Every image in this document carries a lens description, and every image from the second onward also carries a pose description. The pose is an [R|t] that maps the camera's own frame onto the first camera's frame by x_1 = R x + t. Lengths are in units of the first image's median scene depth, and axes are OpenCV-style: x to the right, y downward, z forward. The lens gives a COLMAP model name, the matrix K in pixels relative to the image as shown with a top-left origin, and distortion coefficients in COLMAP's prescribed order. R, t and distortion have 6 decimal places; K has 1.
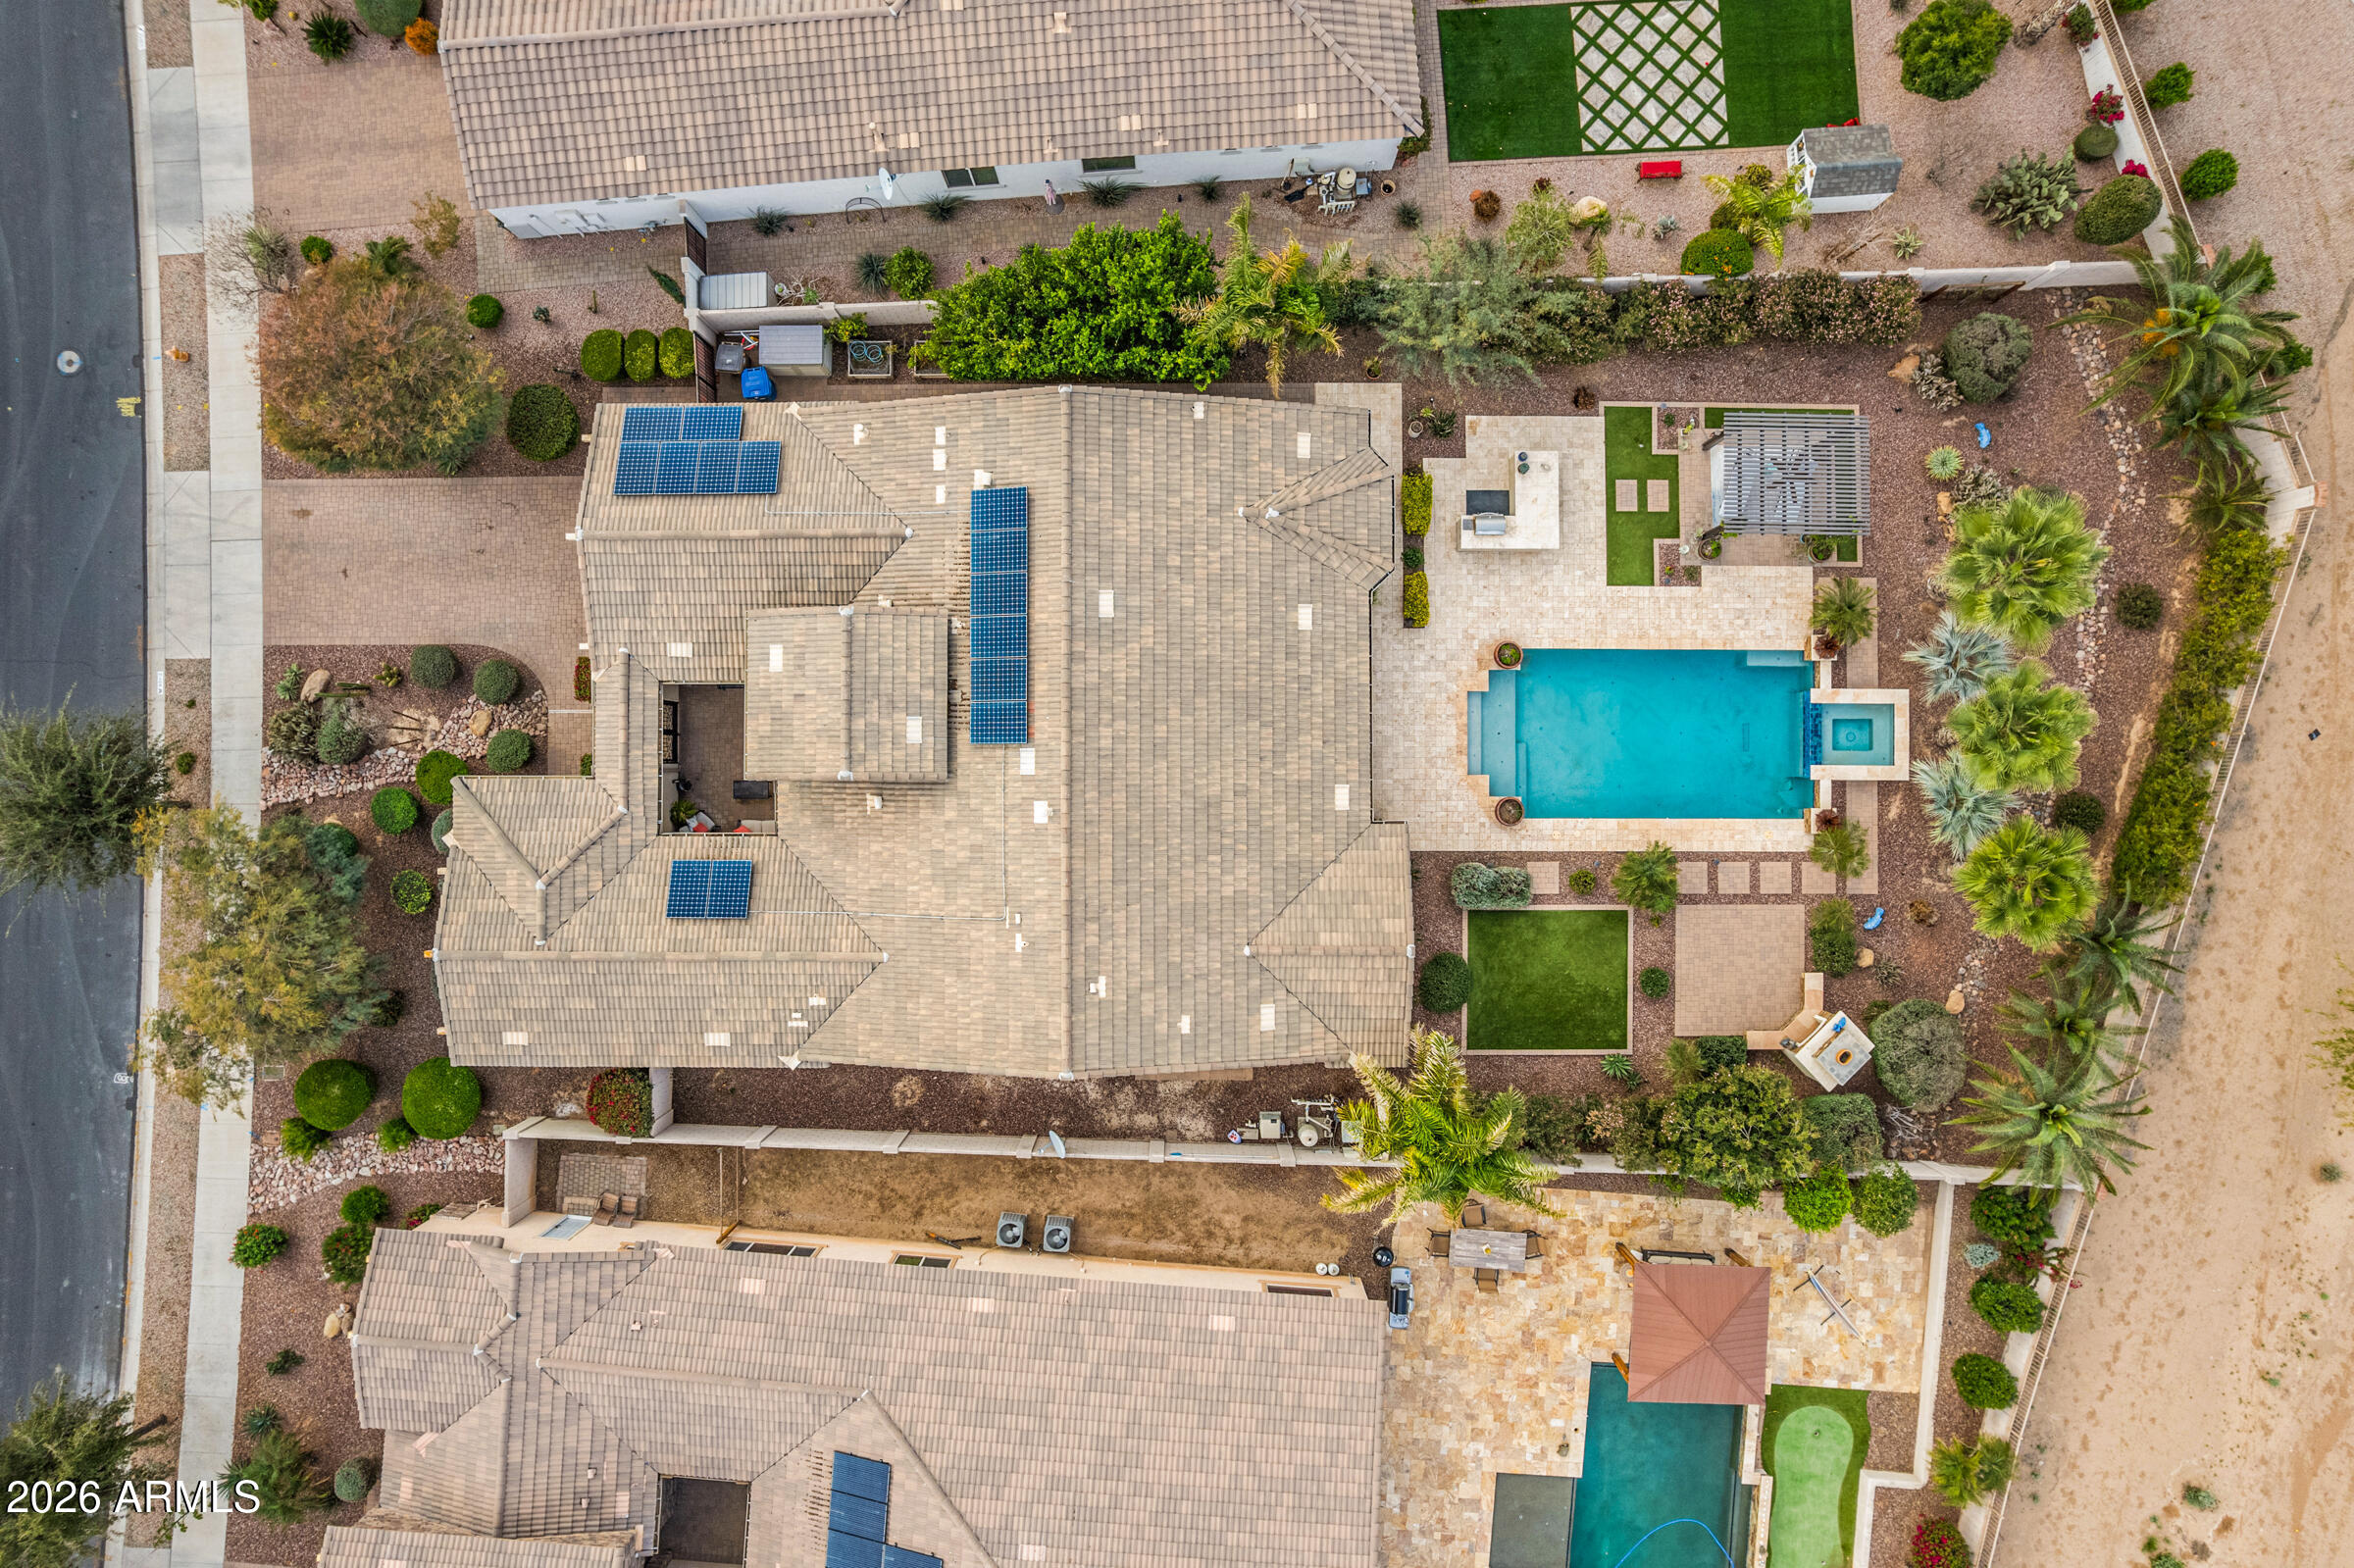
lens RADIAL K [[1580.2, 0, 1188.2], [0, 1580.2, 778.5], [0, 0, 1]] dist [-0.070578, 0.075523]
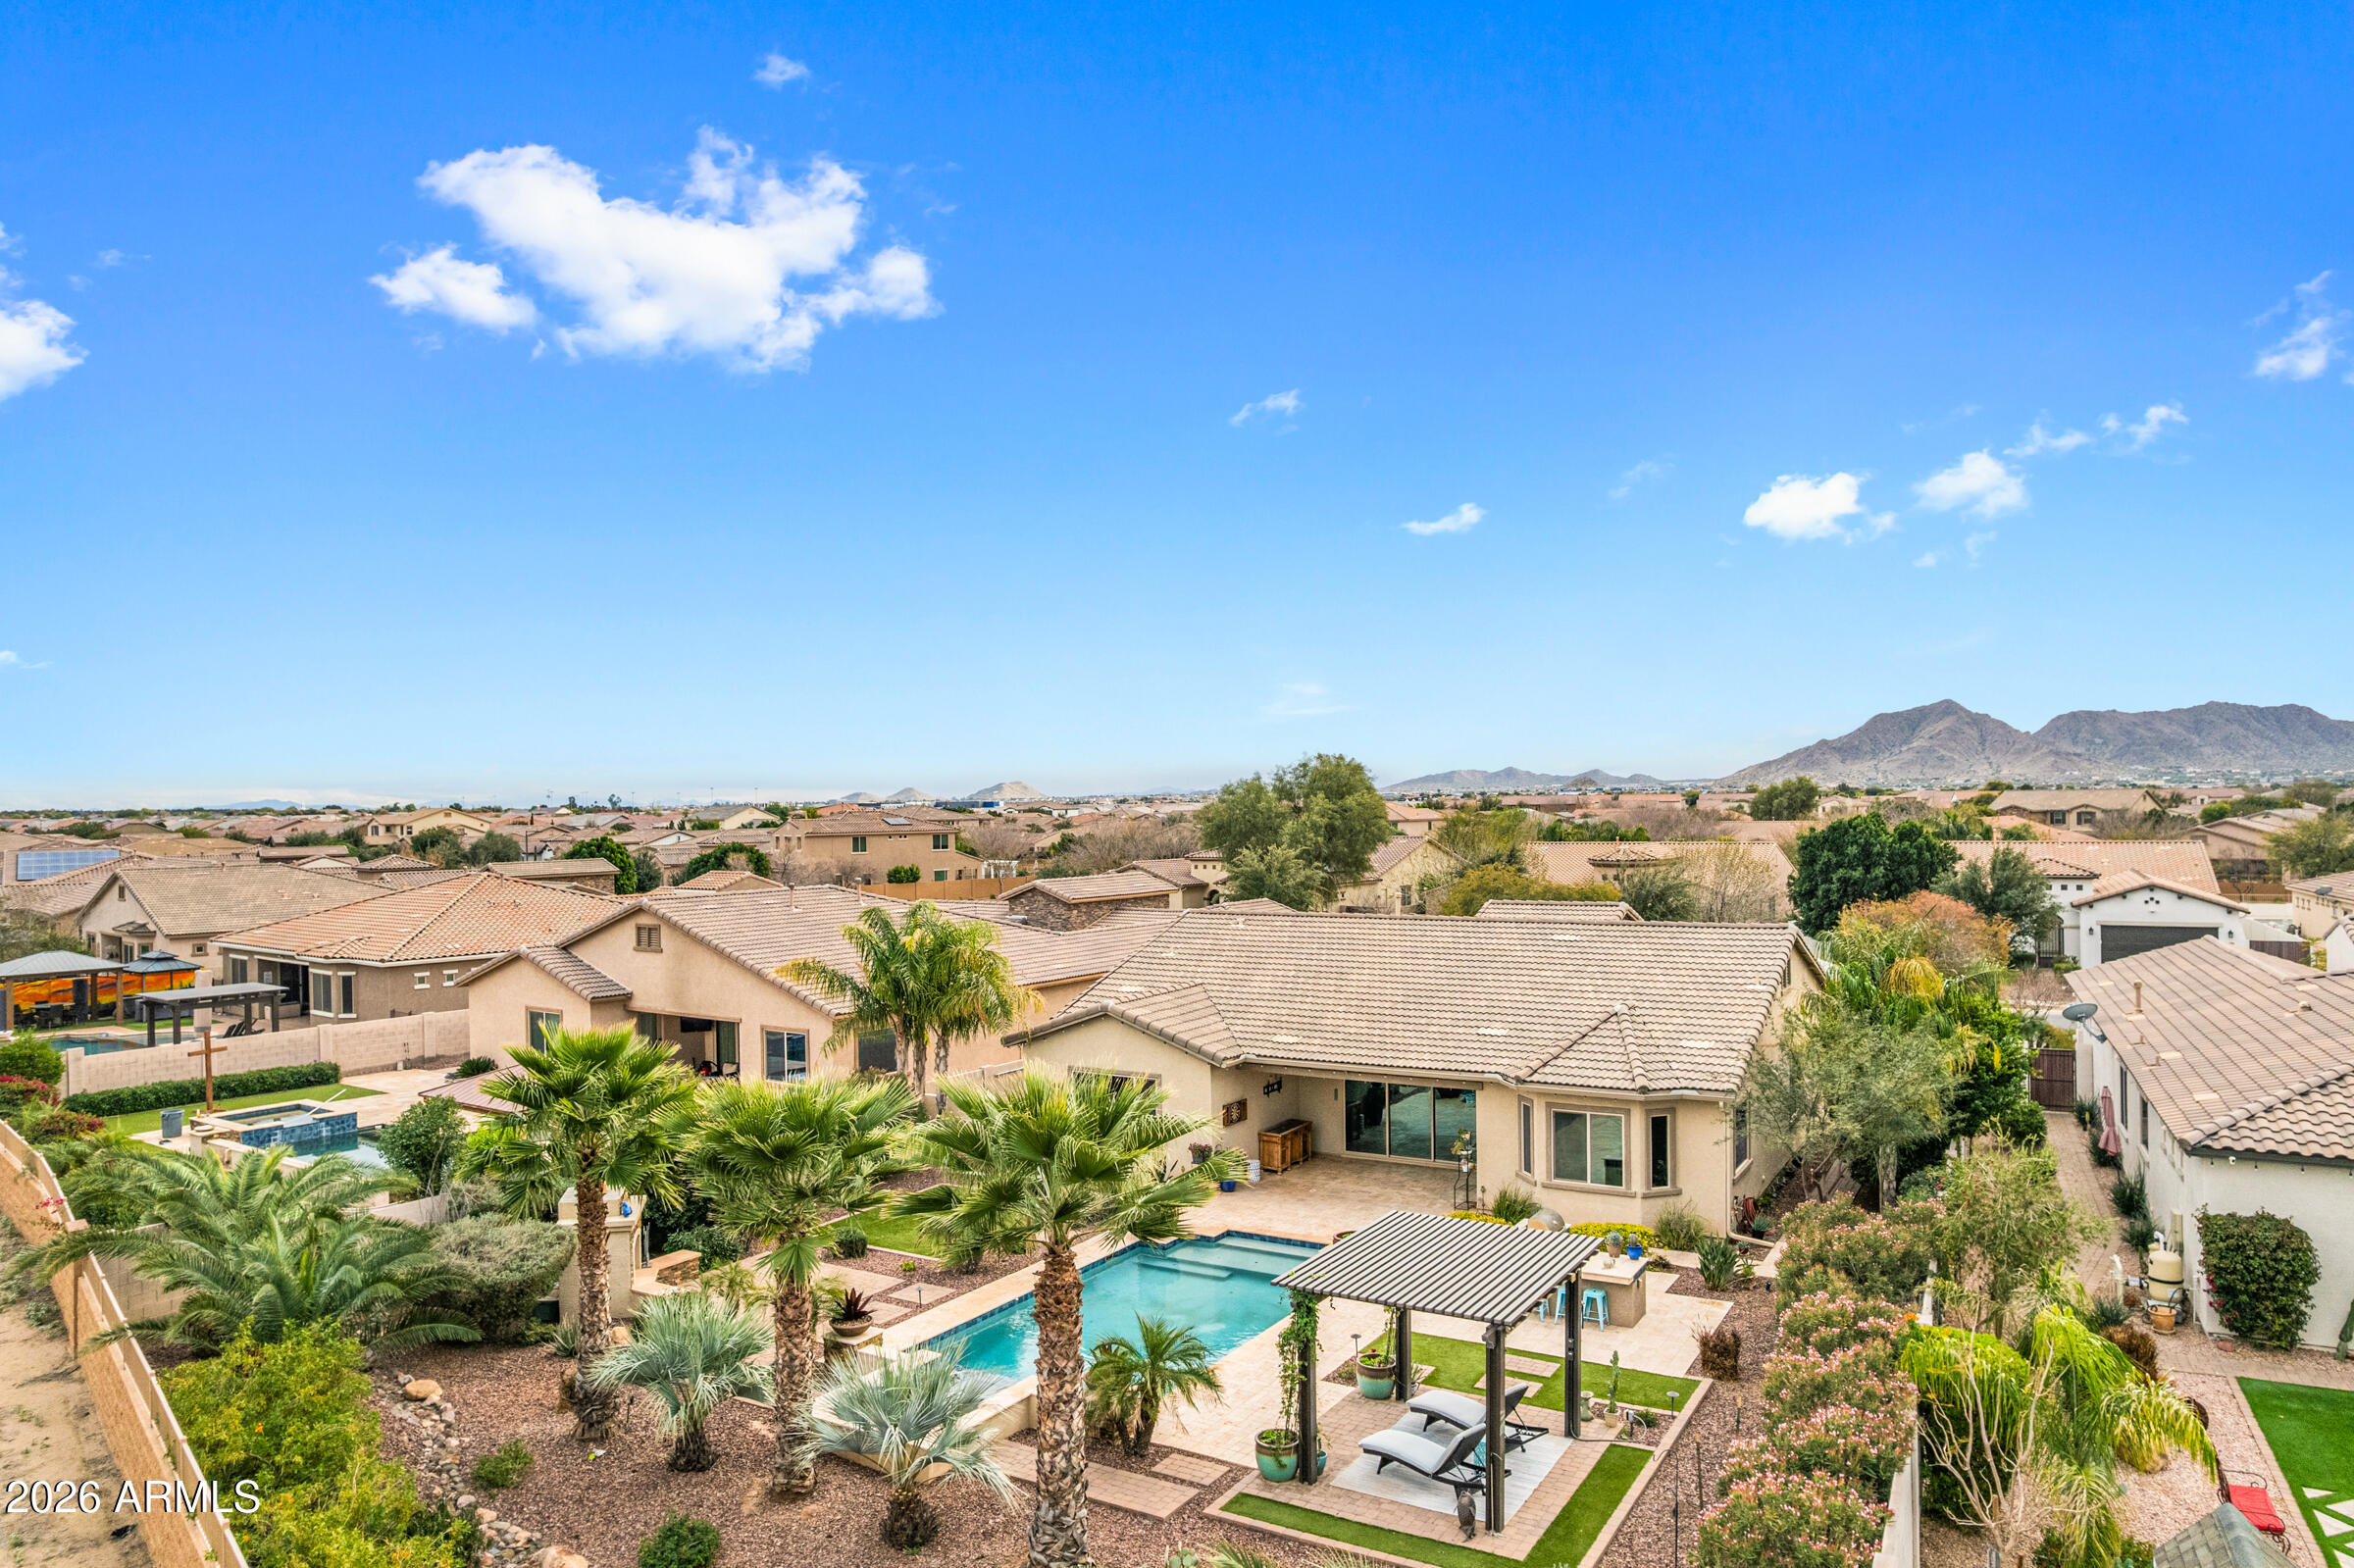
lens RADIAL K [[1550.5, 0, 1177.0], [0, 1550.5, 784.0], [0, 0, 1]] dist [-0.064426, 0.055608]
pose [[-0.512550, -0.015779, -0.858512, 0.821658], [-0.858391, 0.034332, 0.511846, -0.362805], [0.021398, 0.999286, -0.031142, 0.813423]]
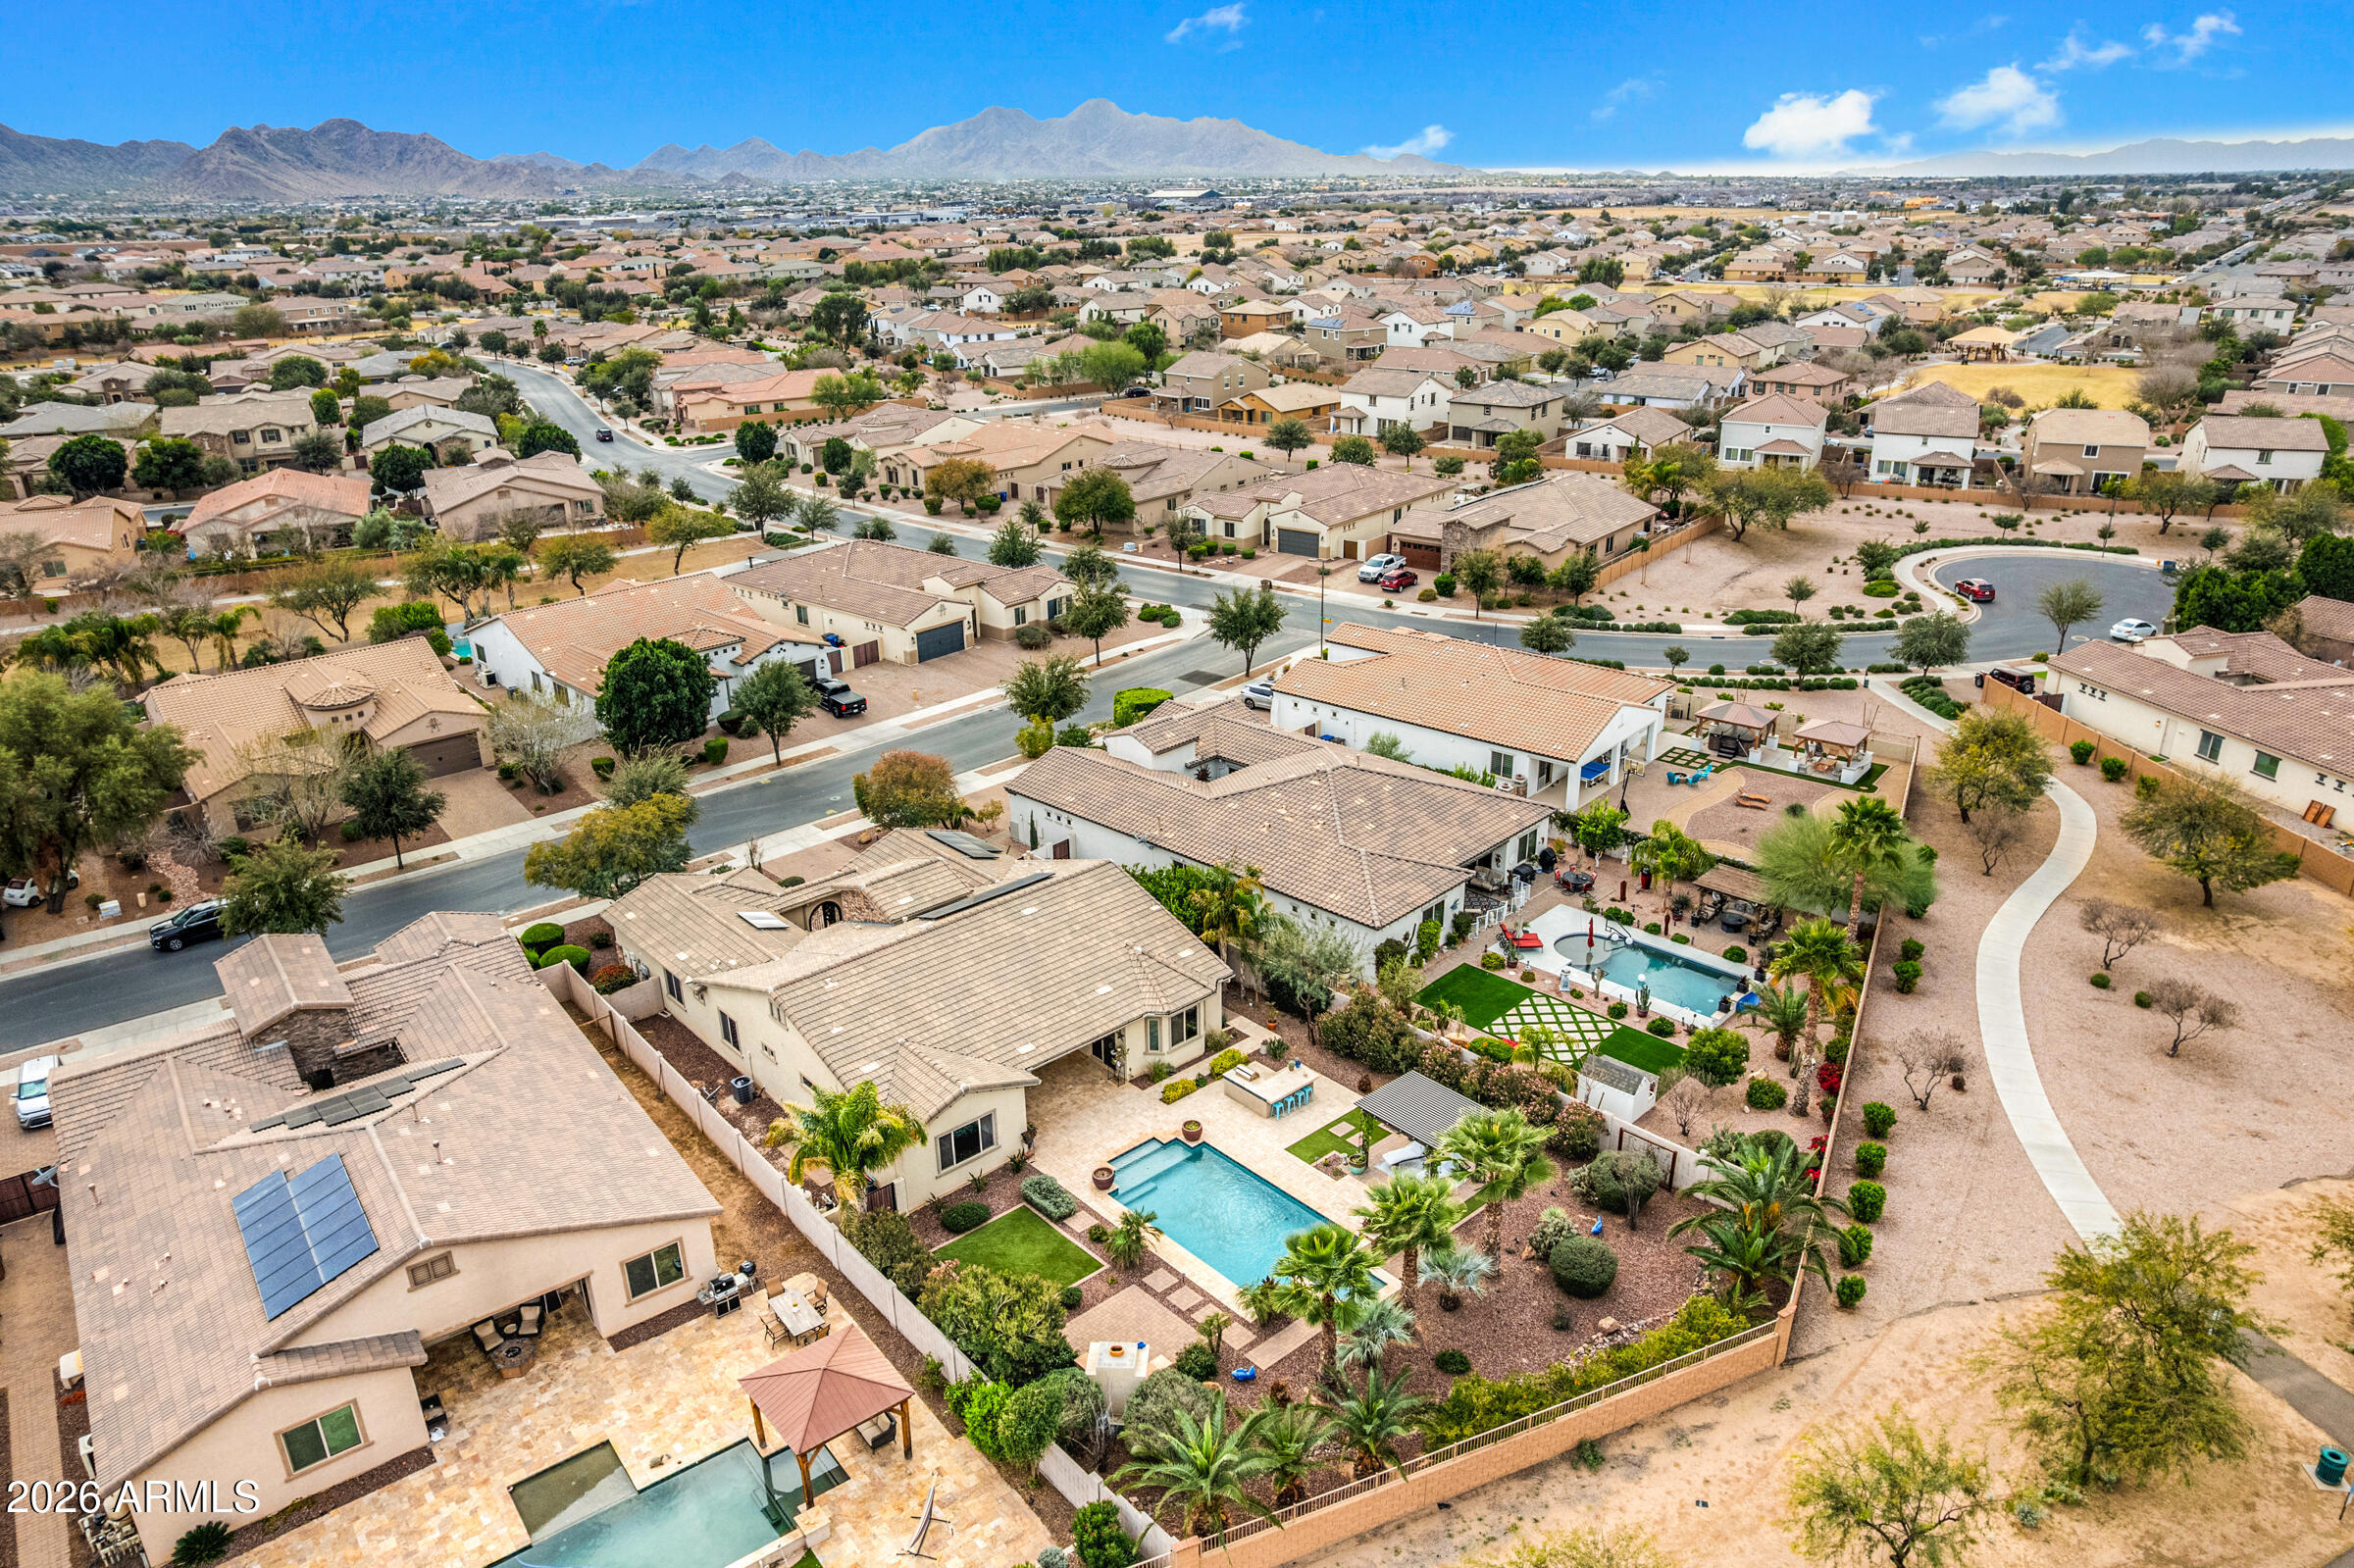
lens RADIAL K [[1580.2, 0, 1188.2], [0, 1580.2, 778.5], [0, 0, 1]] dist [-0.070578, 0.075523]
pose [[0.674502, 0.250957, -0.694311, 1.066398], [-0.737380, 0.275250, -0.616853, 0.674917], [0.036306, 0.928040, 0.370708, 0.211656]]
